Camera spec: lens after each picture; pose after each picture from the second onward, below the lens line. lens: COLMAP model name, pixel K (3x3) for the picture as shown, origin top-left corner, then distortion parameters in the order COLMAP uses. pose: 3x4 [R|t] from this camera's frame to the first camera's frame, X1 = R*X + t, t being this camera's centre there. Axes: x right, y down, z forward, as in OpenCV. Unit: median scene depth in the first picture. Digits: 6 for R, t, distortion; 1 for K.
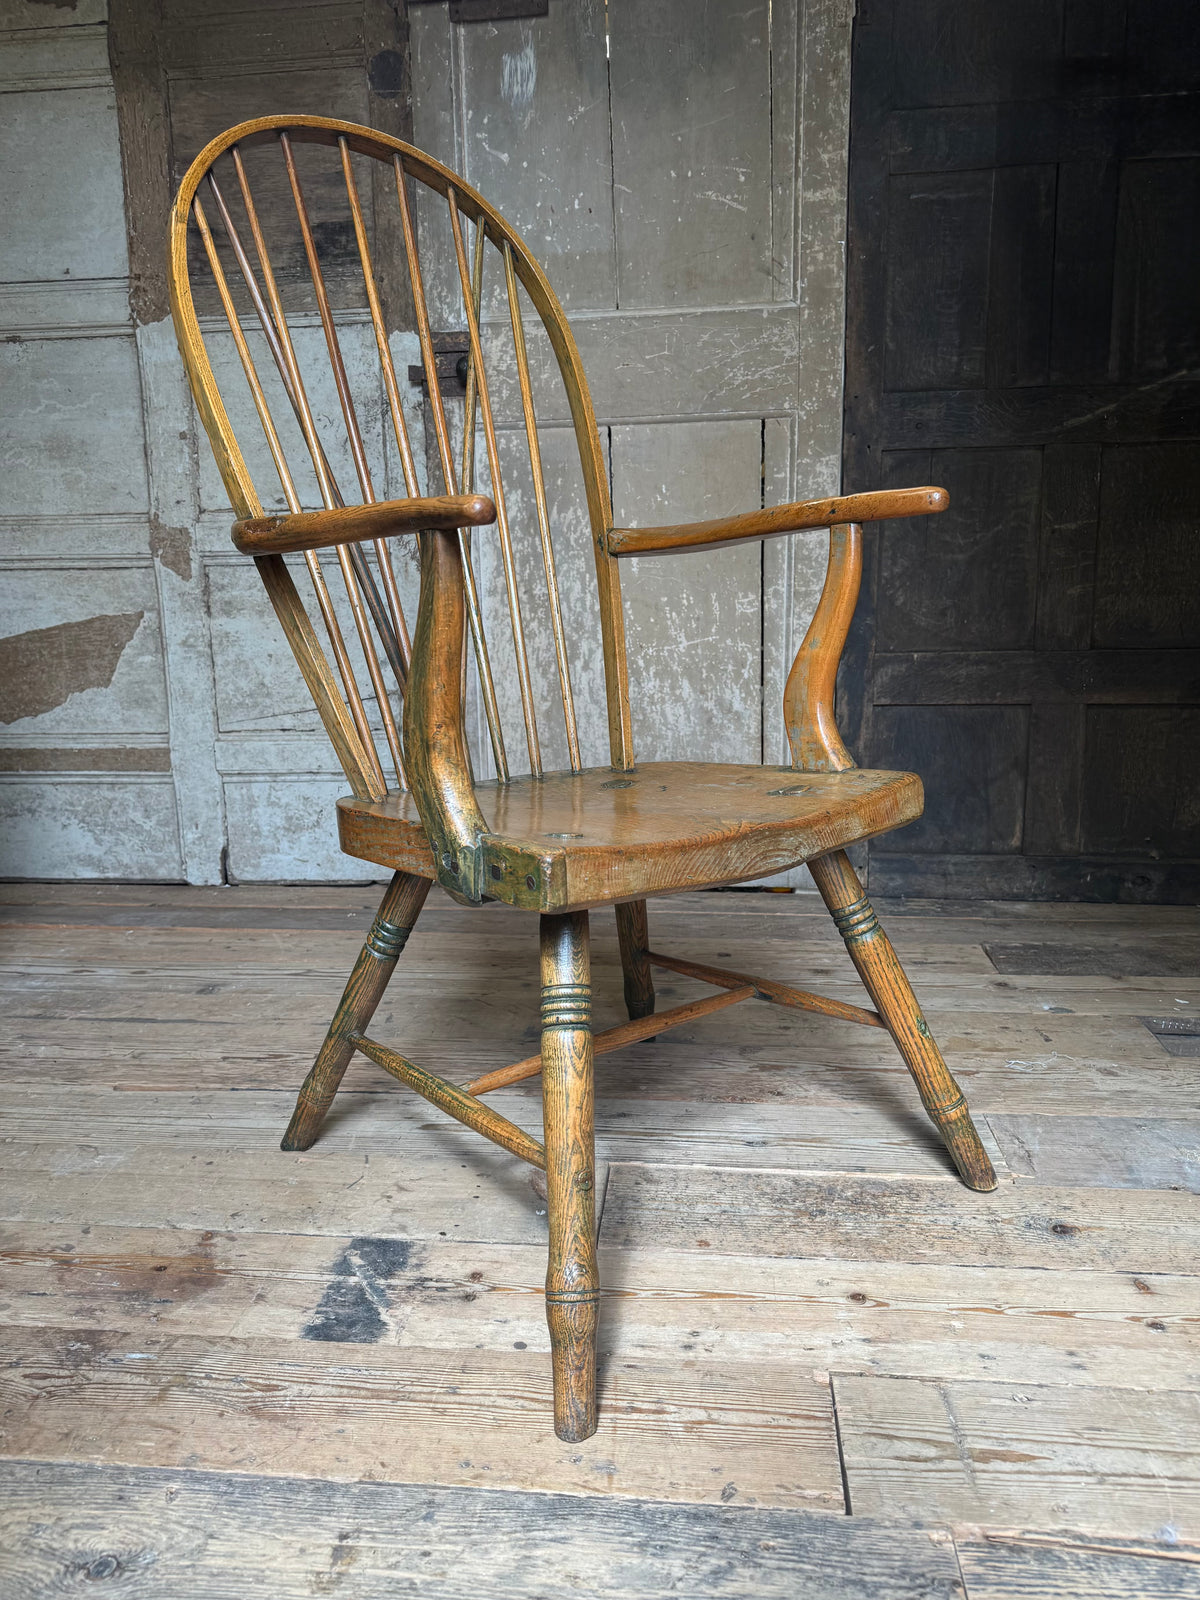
lens RADIAL K [[1162.4, 0, 609.0], [0, 1162.4, 802.8], [0, 0, 1]] dist [-0.006382, -0.010699]
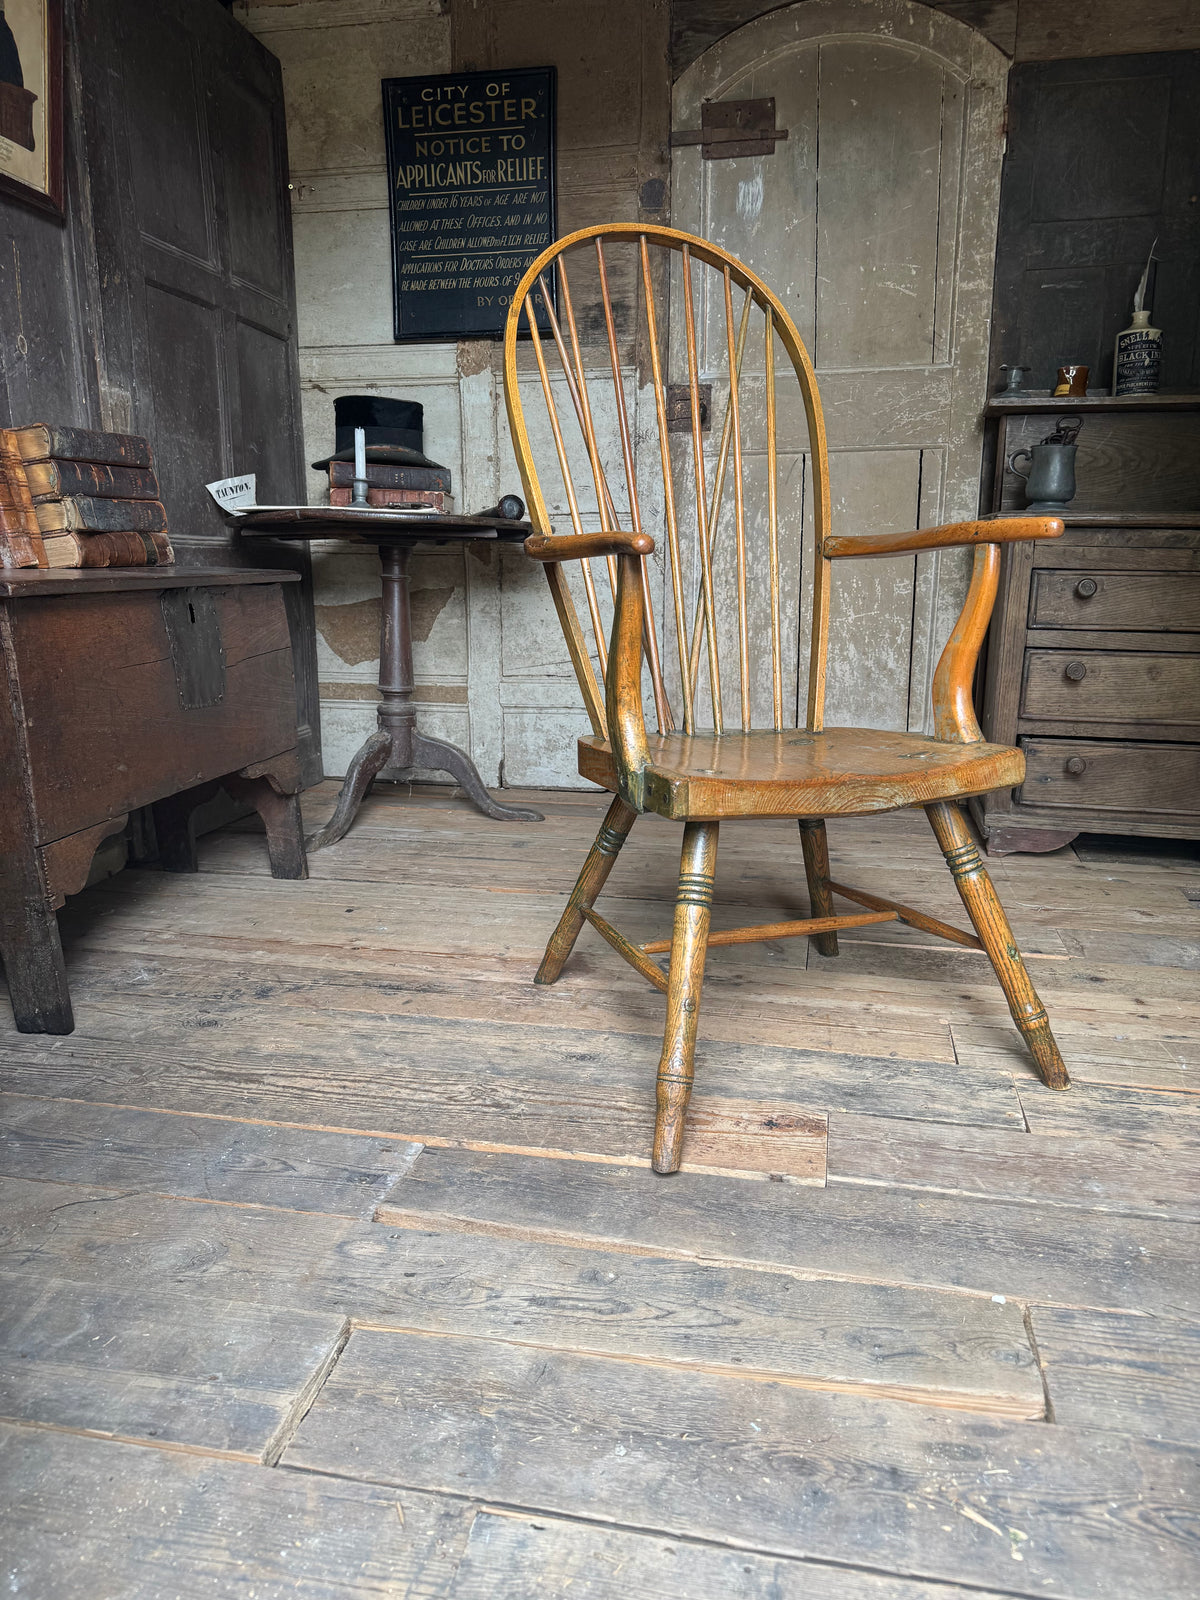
lens RADIAL K [[1122.1, 0, 609.4], [0, 1122.1, 803.5], [0, 0, 1]] dist [0.006768, -0.027822]
pose [[0.993246, 0.039286, -0.109172, -0.084455], [-0.036288, 0.998911, 0.029311, 0.066016], [0.110204, -0.025151, 0.993591, -0.424050]]
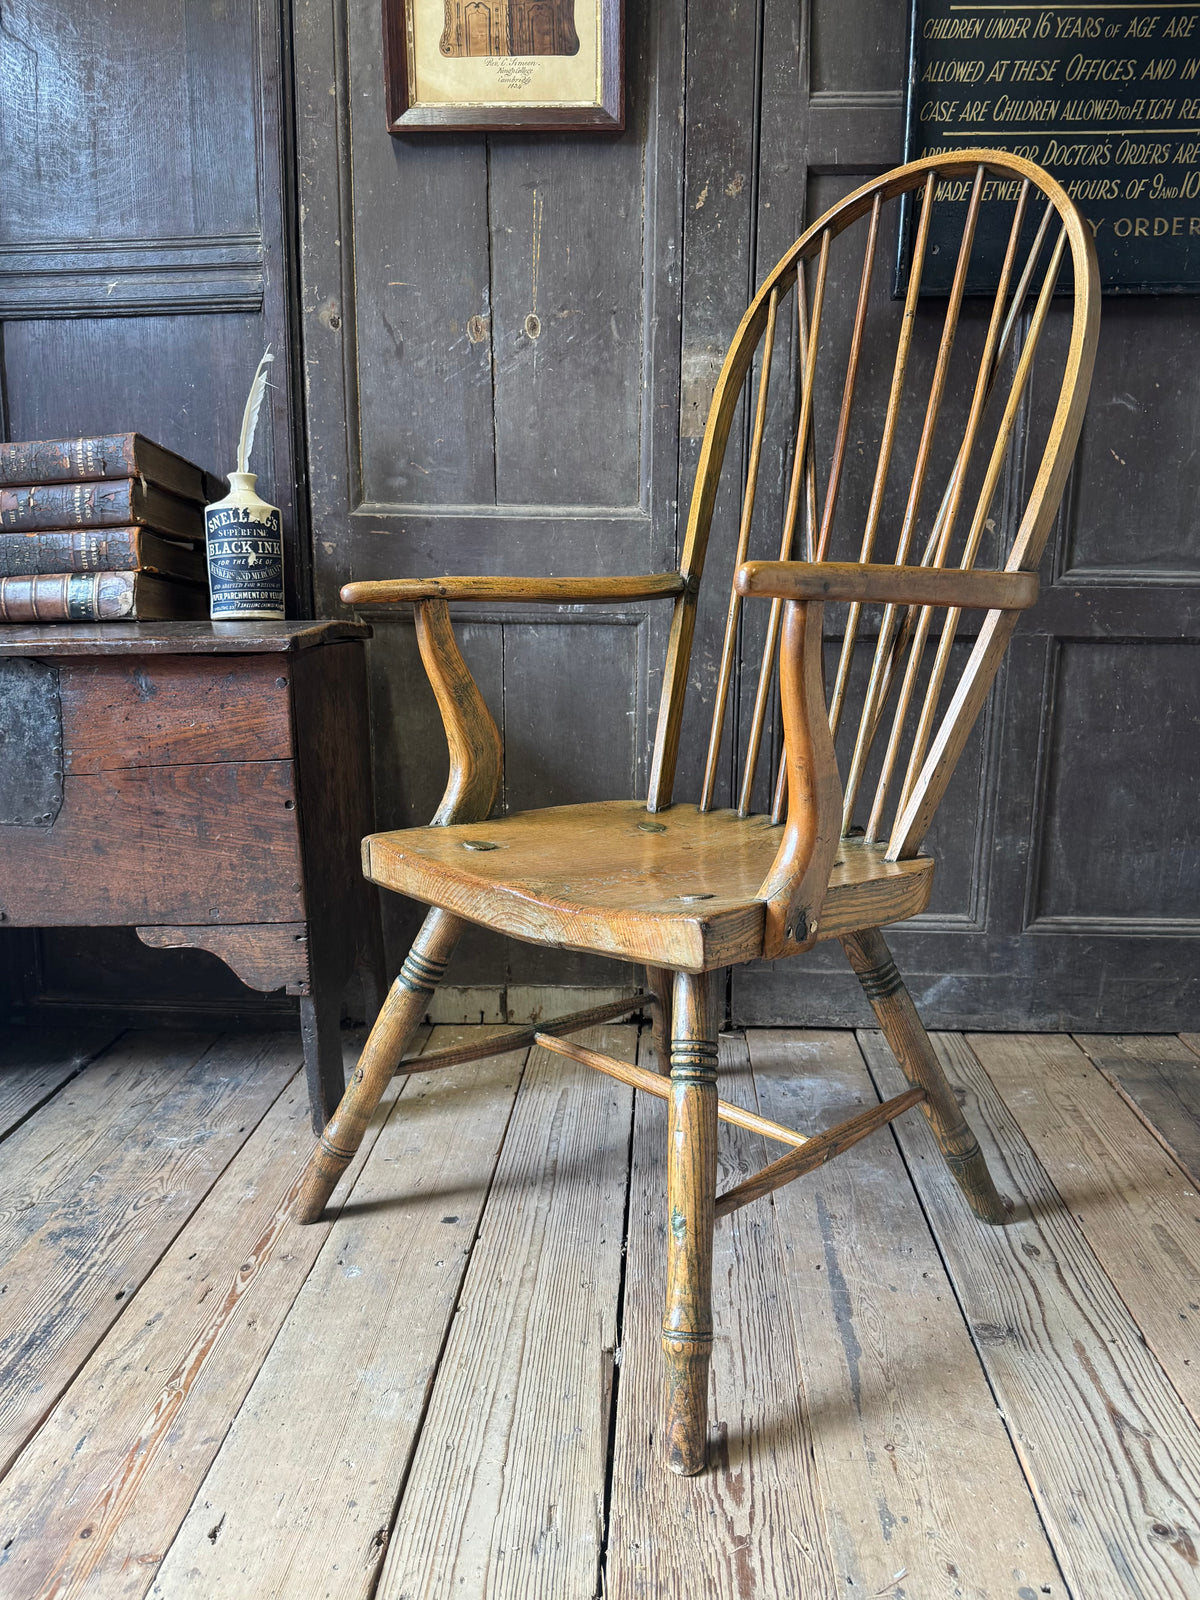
lens RADIAL K [[1249.1, 0, 602.2], [0, 1249.1, 806.0], [0, 0, 1]] dist [0.020965, -0.040935]
pose [[0.033588, 0.215465, -0.975934, 0.233375], [-0.186545, 0.960676, 0.205676, -0.210511], [0.981872, 0.175147, 0.072461, 0.761485]]
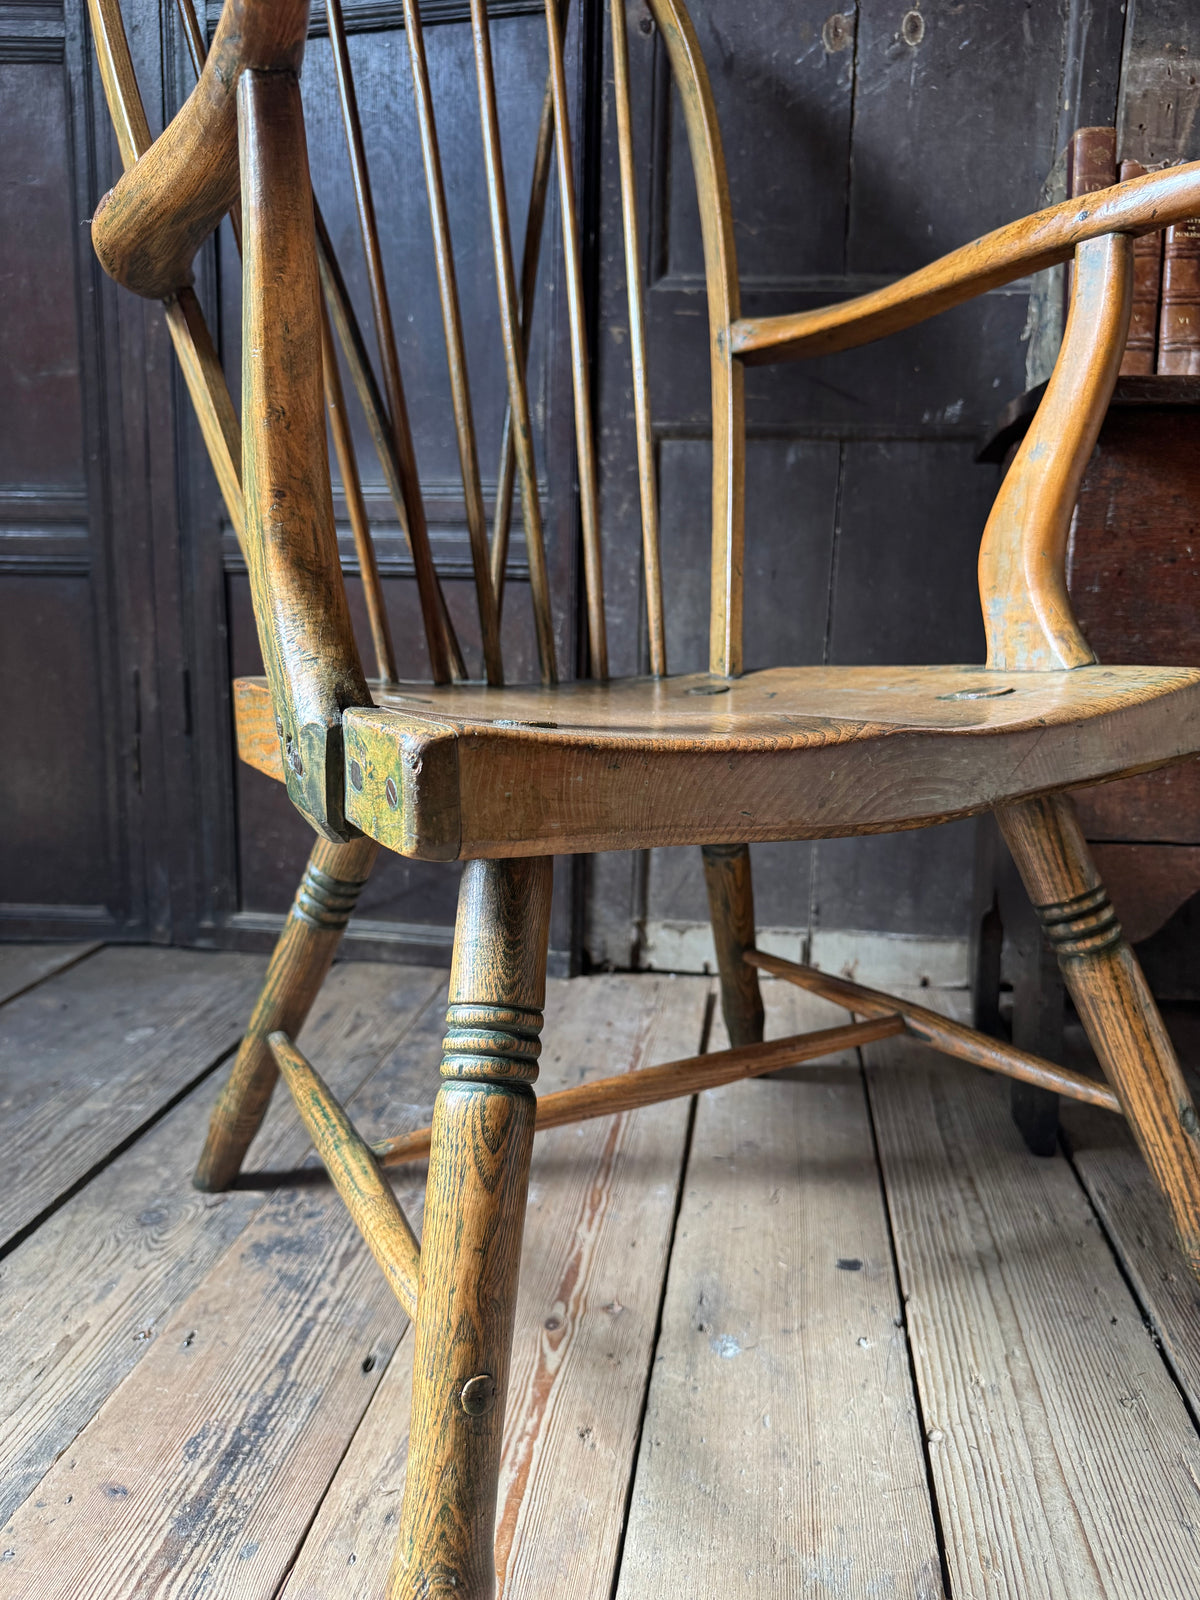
lens RADIAL K [[1162.4, 0, 609.0], [0, 1162.4, 802.8], [0, 0, 1]] dist [-0.006382, -0.010699]
pose [[-0.057634, 0.218469, -0.974140, -0.065973], [-0.201565, 0.953121, 0.225680, -0.041401], [0.977778, 0.209360, -0.010897, 0.636776]]
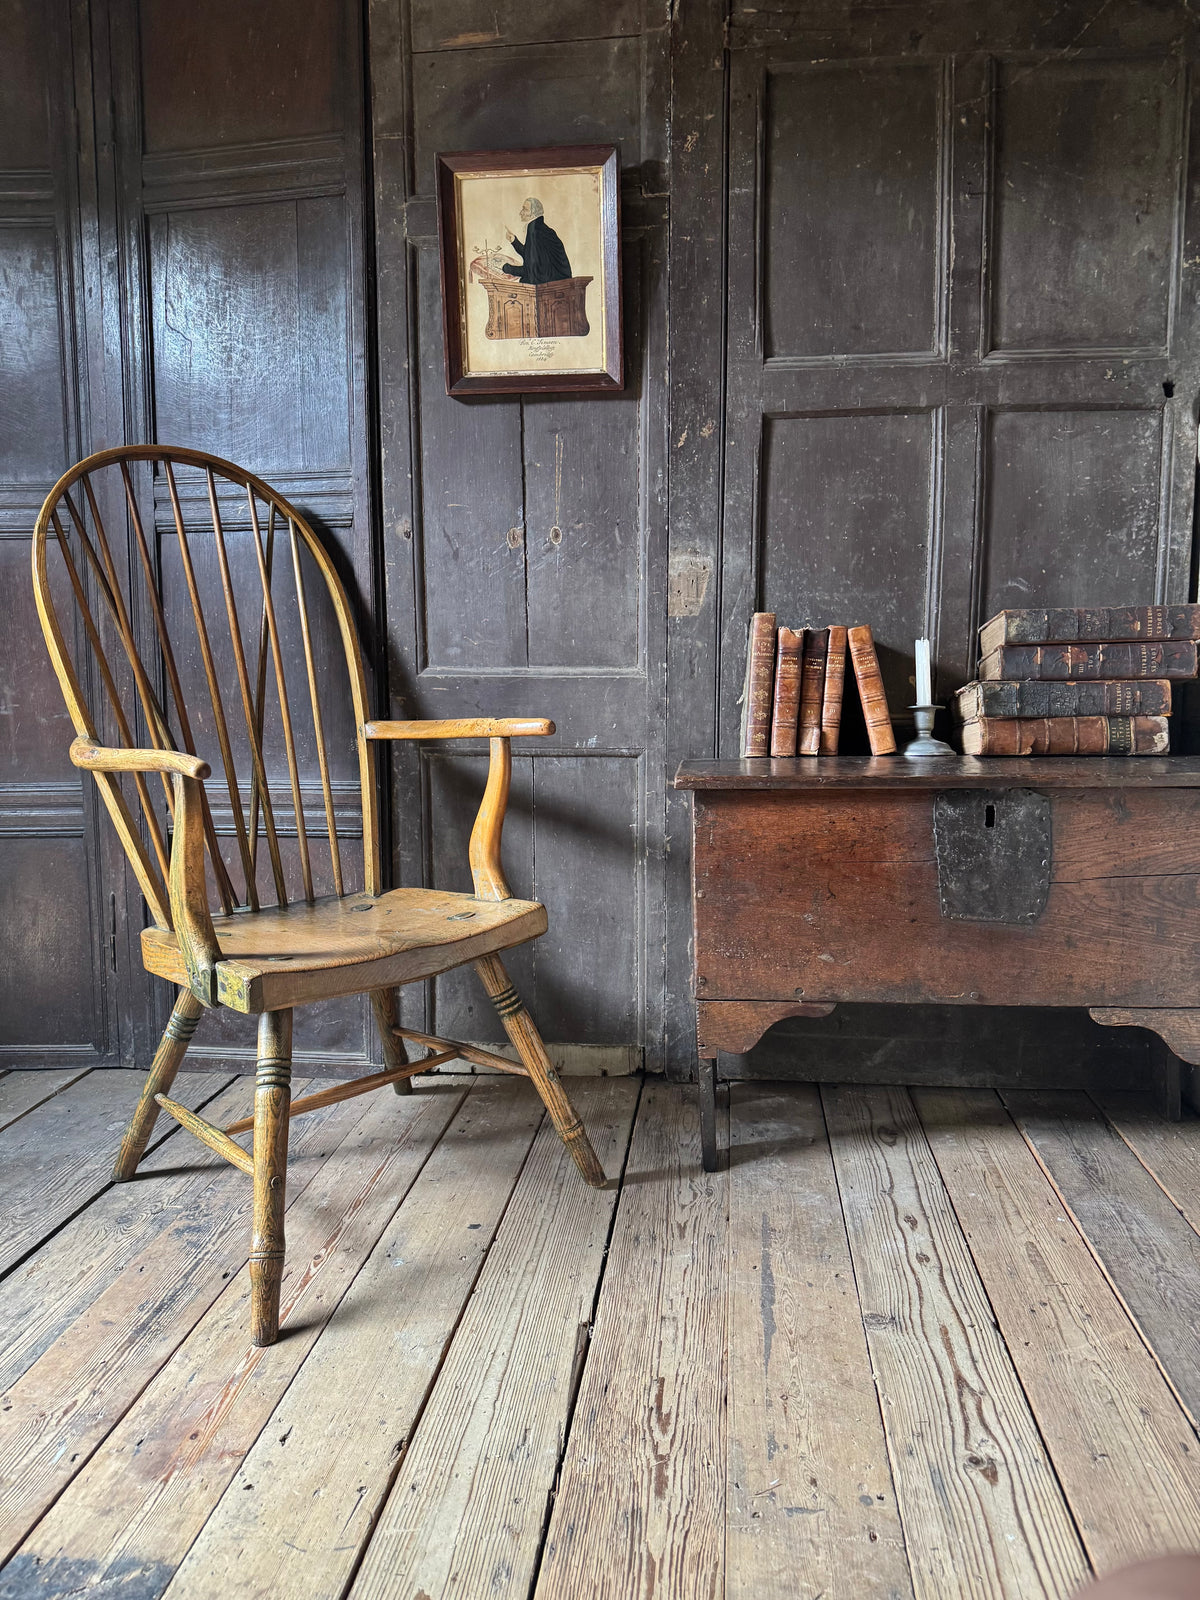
lens RADIAL K [[1133.6, 0, 602.3], [0, 1133.6, 793.7], [0, 0, 1]] dist [0.005482, -0.013953]
pose [[-0.027159, 0.140137, -0.989760, 0.386257], [-0.176168, 0.973957, 0.142734, -0.276953], [0.983985, 0.178241, -0.001764, 0.812532]]
